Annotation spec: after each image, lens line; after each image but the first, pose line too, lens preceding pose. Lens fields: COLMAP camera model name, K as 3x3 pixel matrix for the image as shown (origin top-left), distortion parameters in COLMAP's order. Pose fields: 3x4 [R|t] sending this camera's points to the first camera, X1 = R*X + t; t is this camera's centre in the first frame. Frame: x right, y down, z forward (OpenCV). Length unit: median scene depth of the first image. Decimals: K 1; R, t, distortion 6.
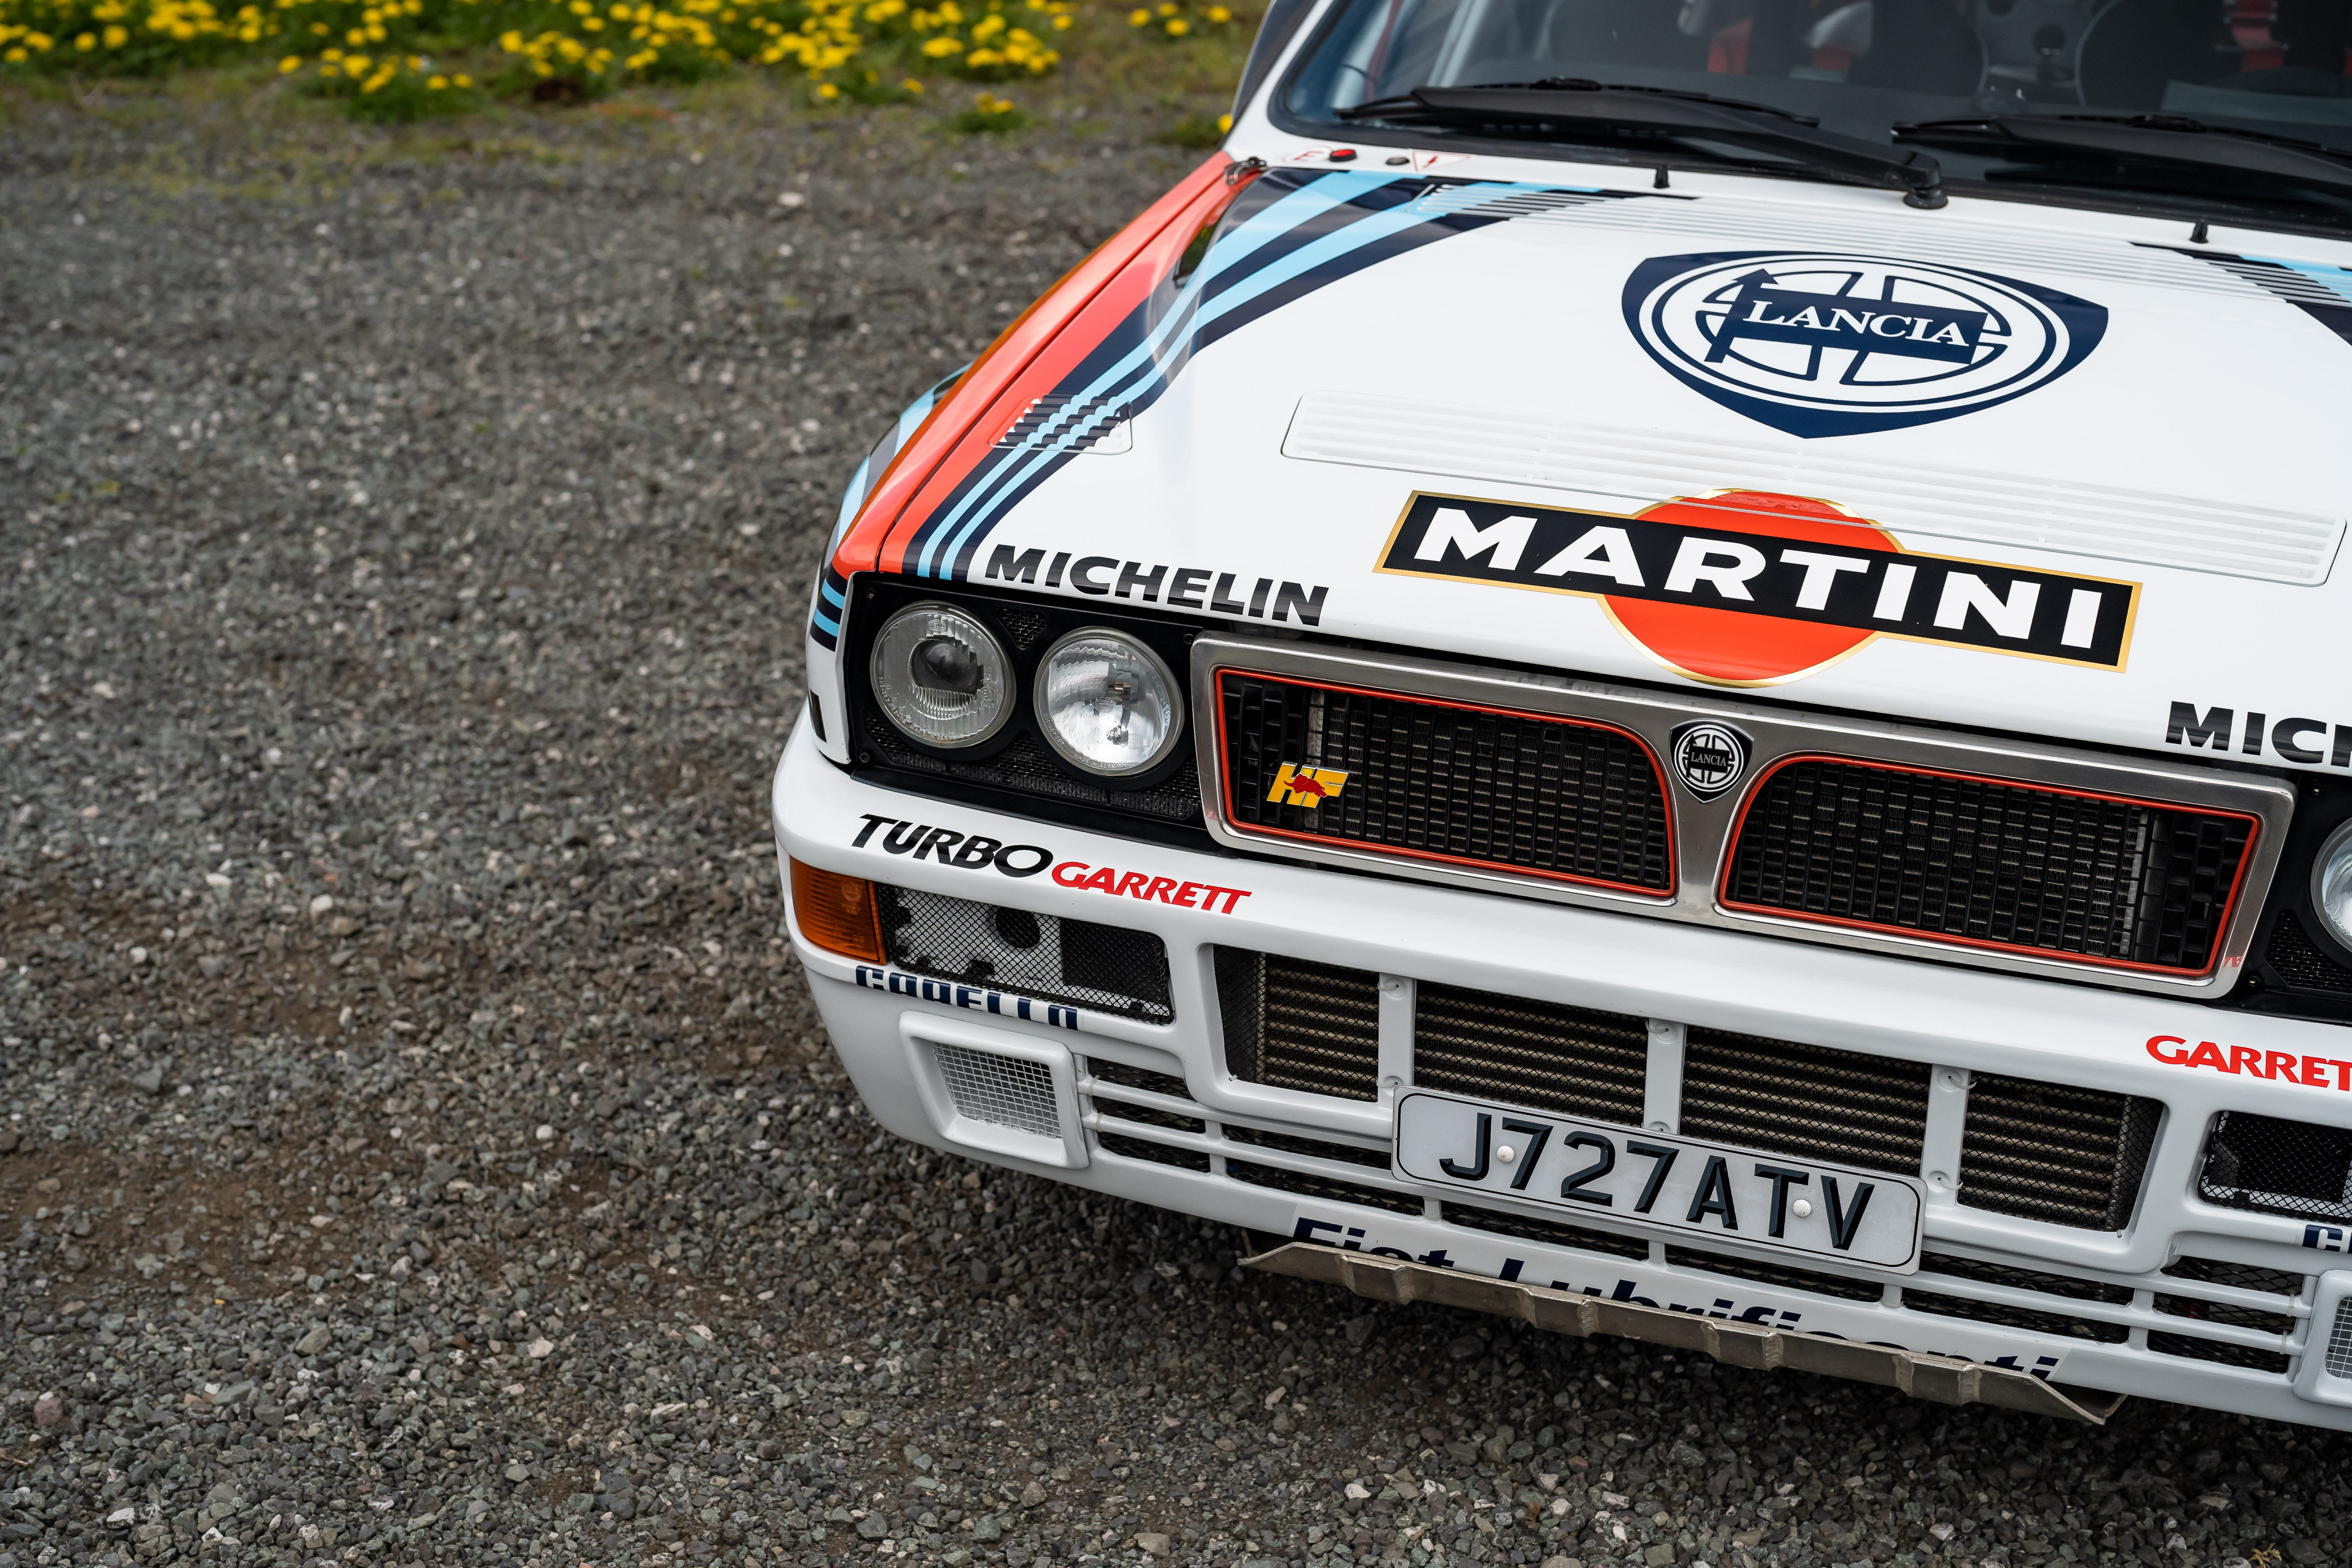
lens RADIAL K [[3418.7, 0, 1096.6], [0, 3418.7, 839.6], [0, 0, 1]] dist [-0.010289, 0.063073]
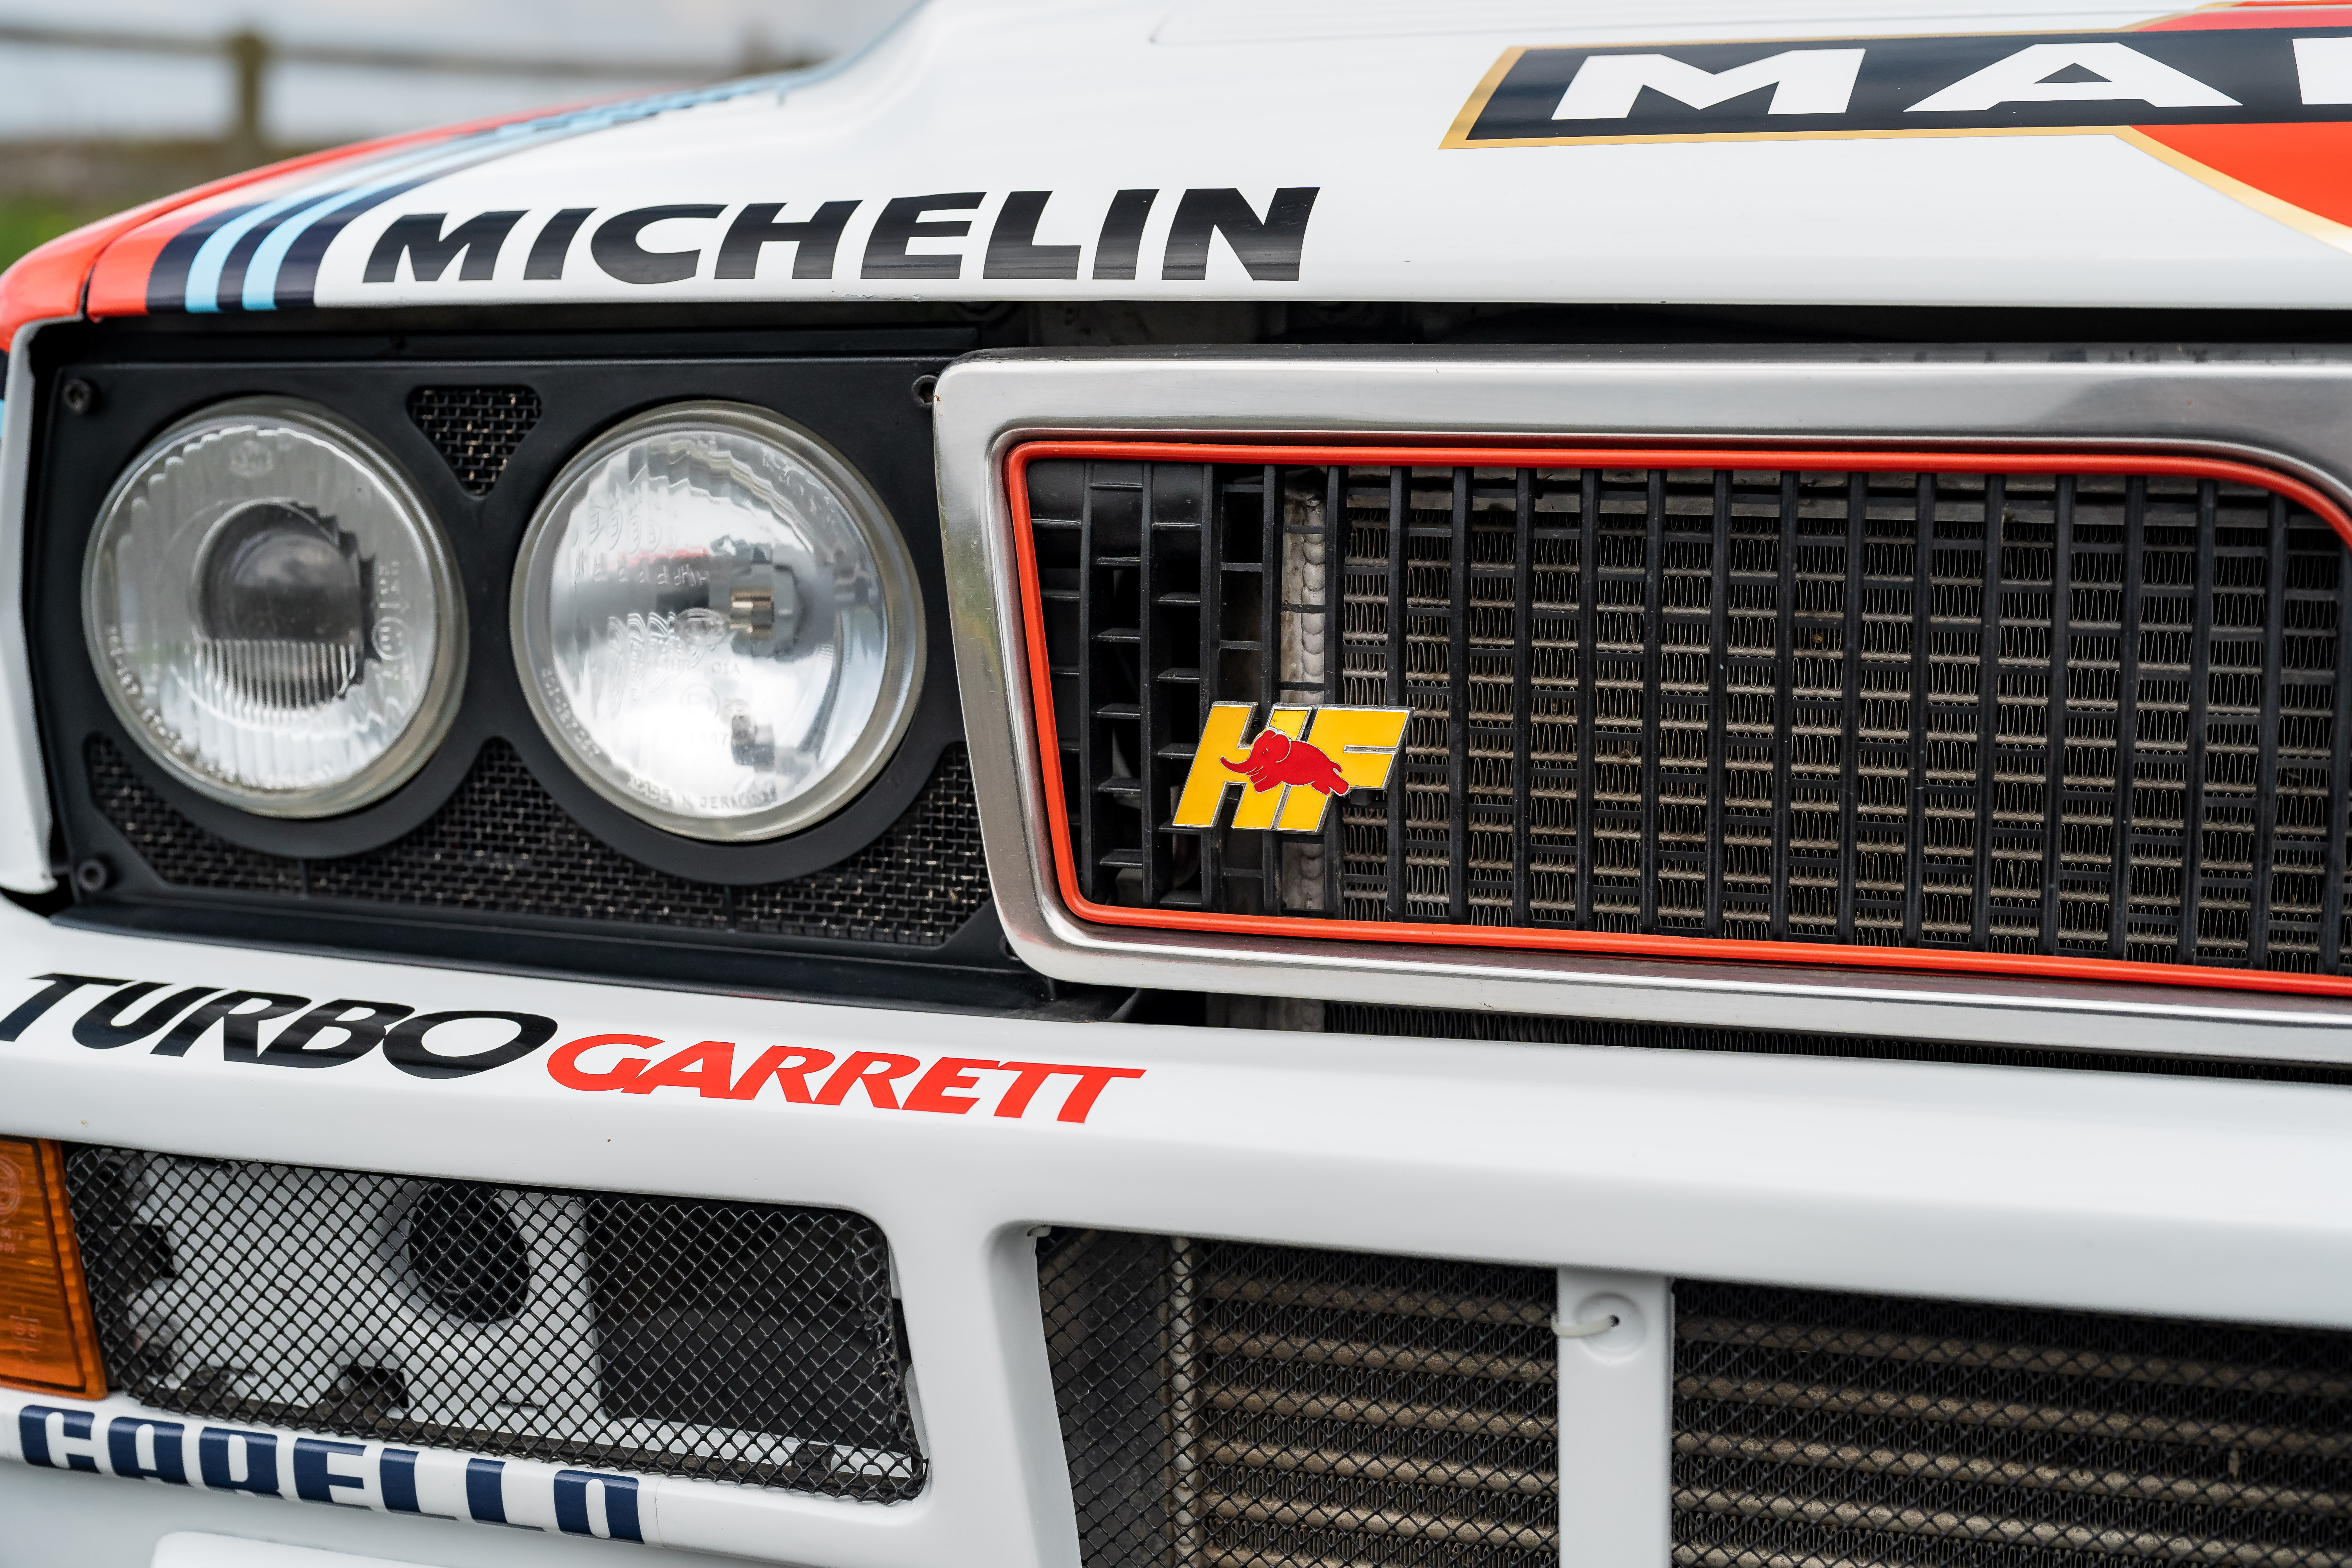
lens RADIAL K [[3418.7, 0, 1096.6], [0, 3418.7, 839.6], [0, 0, 1]] dist [-0.010289, 0.063073]
pose [[0.996994, -0.035102, 0.069069, 0.018769], [0.049418, 0.974699, -0.217991, 0.065997], [-0.059670, 0.220749, 0.973504, 0.678698]]
